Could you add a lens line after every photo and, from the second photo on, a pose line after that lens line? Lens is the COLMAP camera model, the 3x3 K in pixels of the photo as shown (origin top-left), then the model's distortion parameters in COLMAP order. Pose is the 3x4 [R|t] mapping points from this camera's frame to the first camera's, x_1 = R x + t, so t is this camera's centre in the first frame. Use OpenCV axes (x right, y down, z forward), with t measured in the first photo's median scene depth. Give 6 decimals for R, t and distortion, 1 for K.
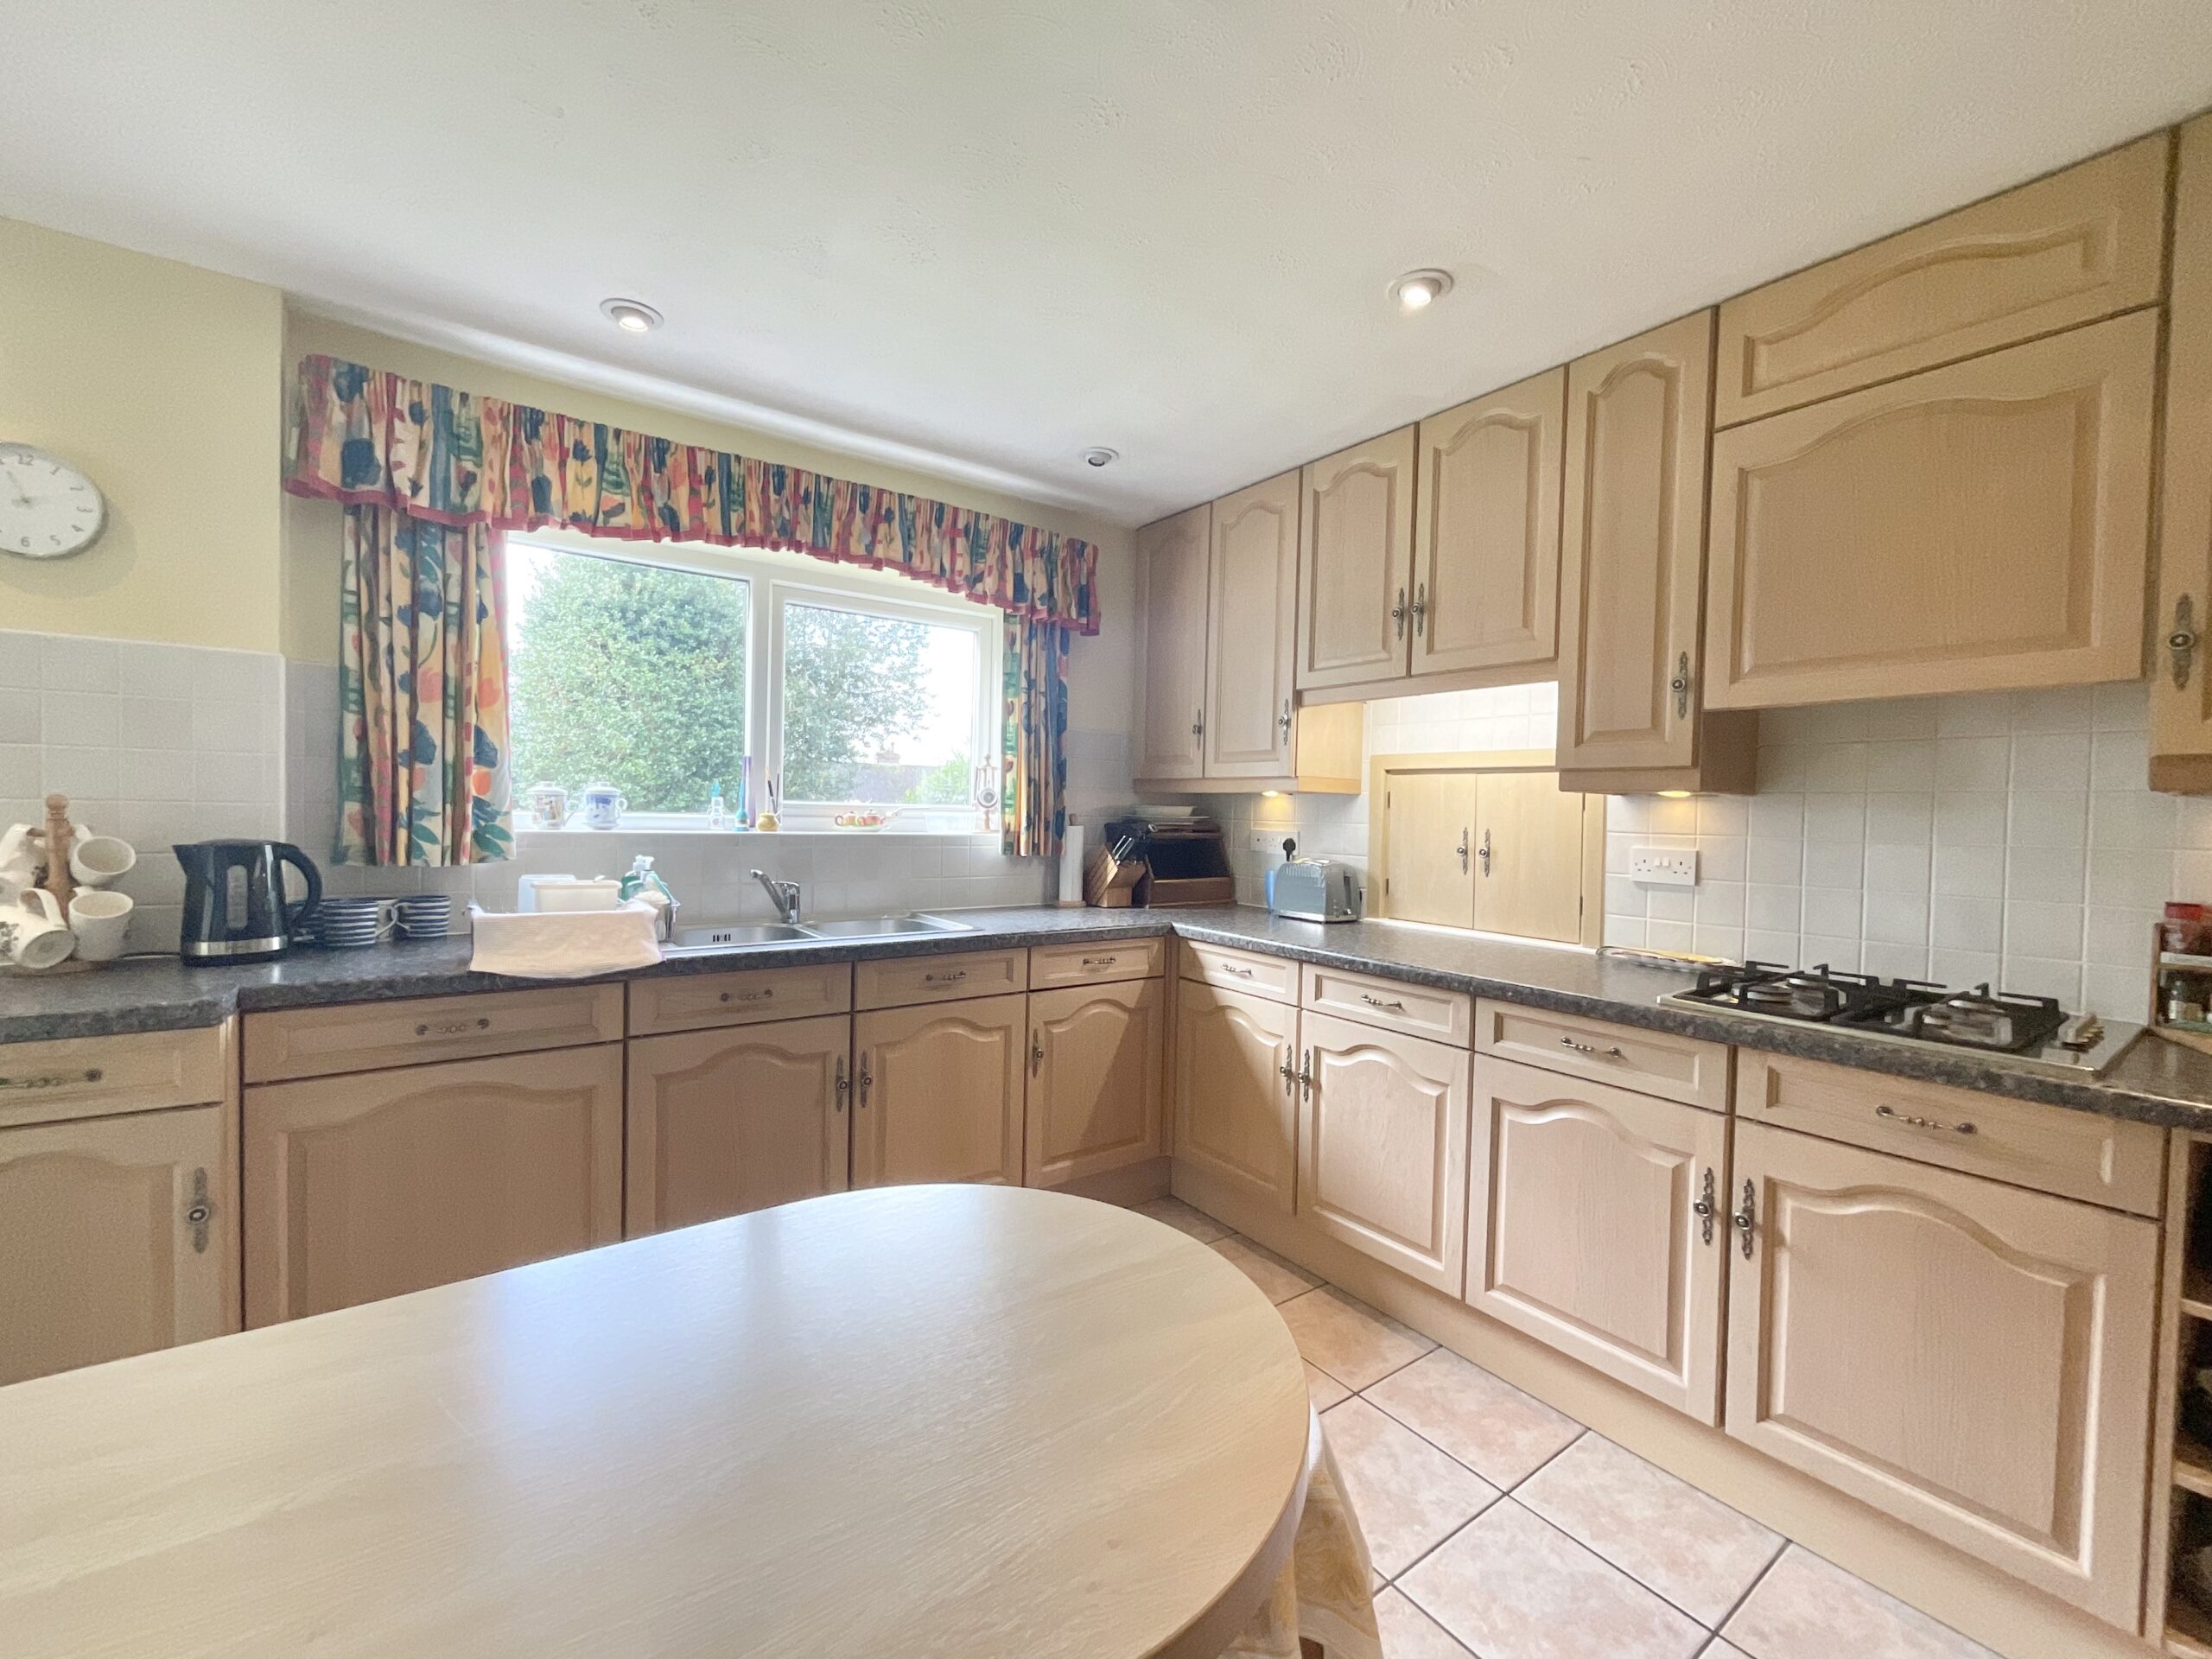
lens RADIAL K [[900.7, 0, 1114.0], [0, 900.7, 827.8], [0, 0, 1]] dist [0.002634, -0.000253]
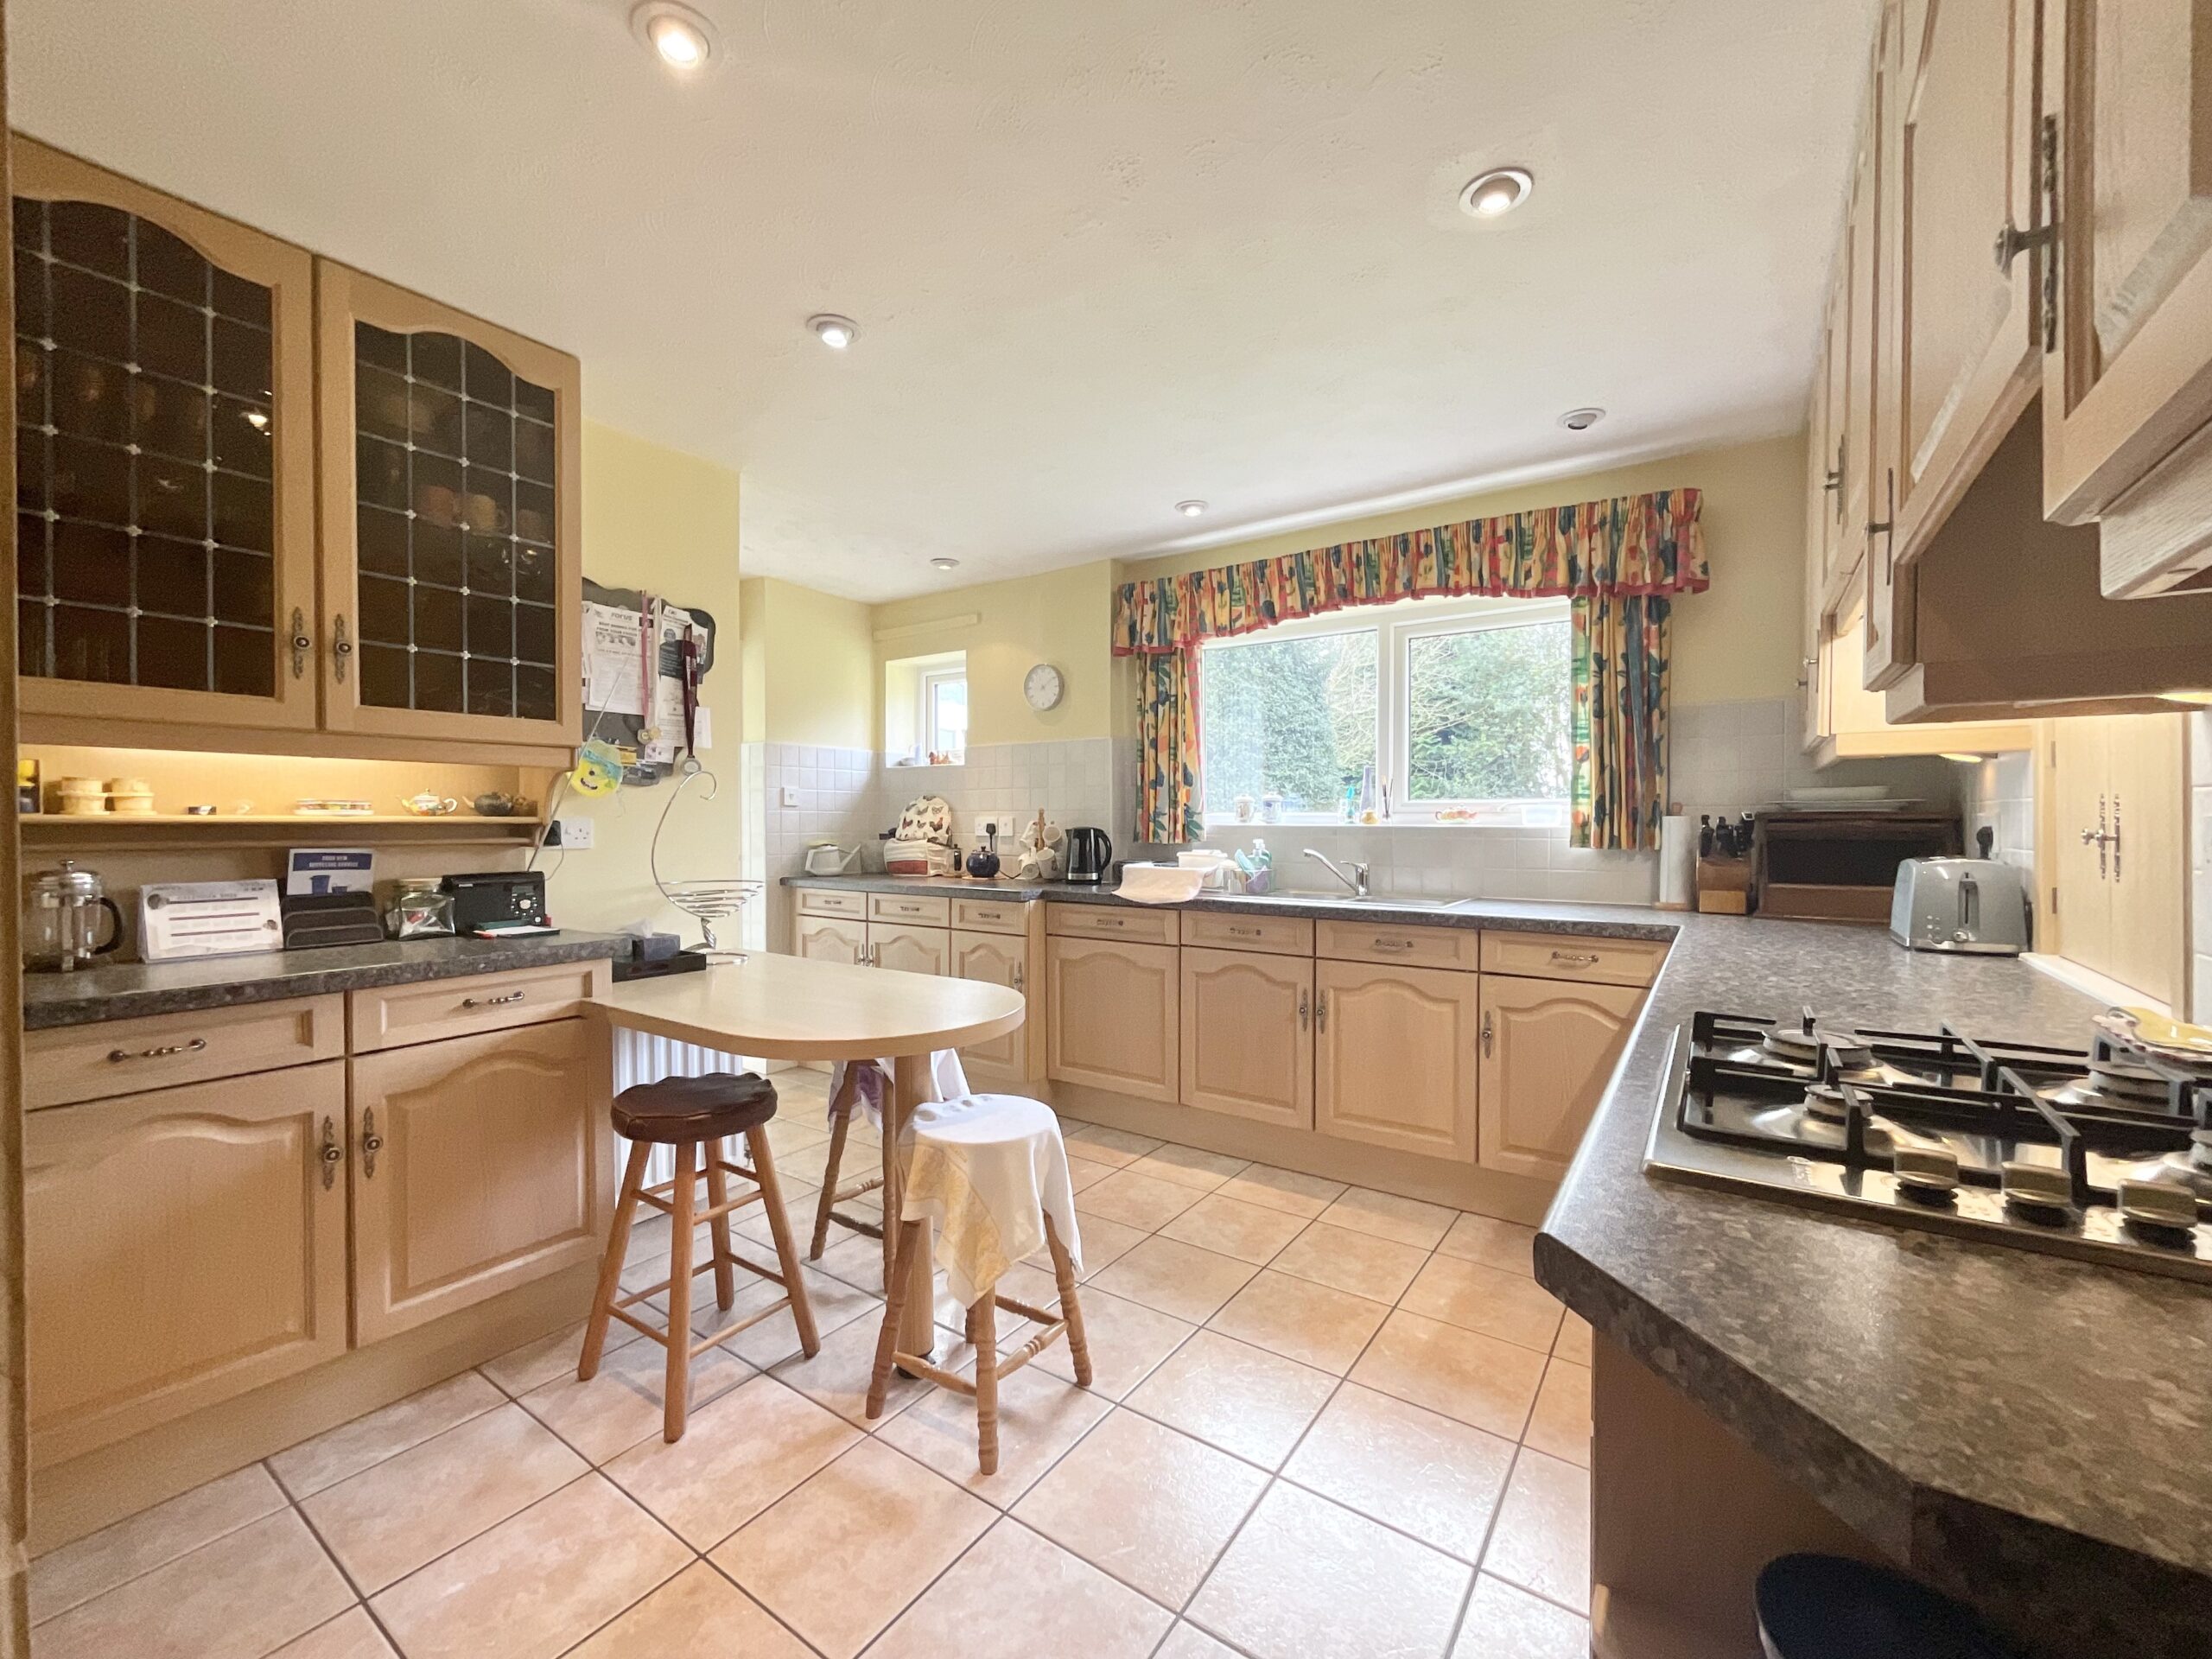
lens RADIAL K [[900.7, 0, 1115.1], [0, 900.7, 830.9], [0, 0, 1]] dist [0.002634, -0.000253]
pose [[0.335339, -0.010594, -0.942038, 0.797971], [-0.009134, 0.999853, -0.014496, 0.039747], [0.942053, 0.013466, 0.335193, 0.269945]]
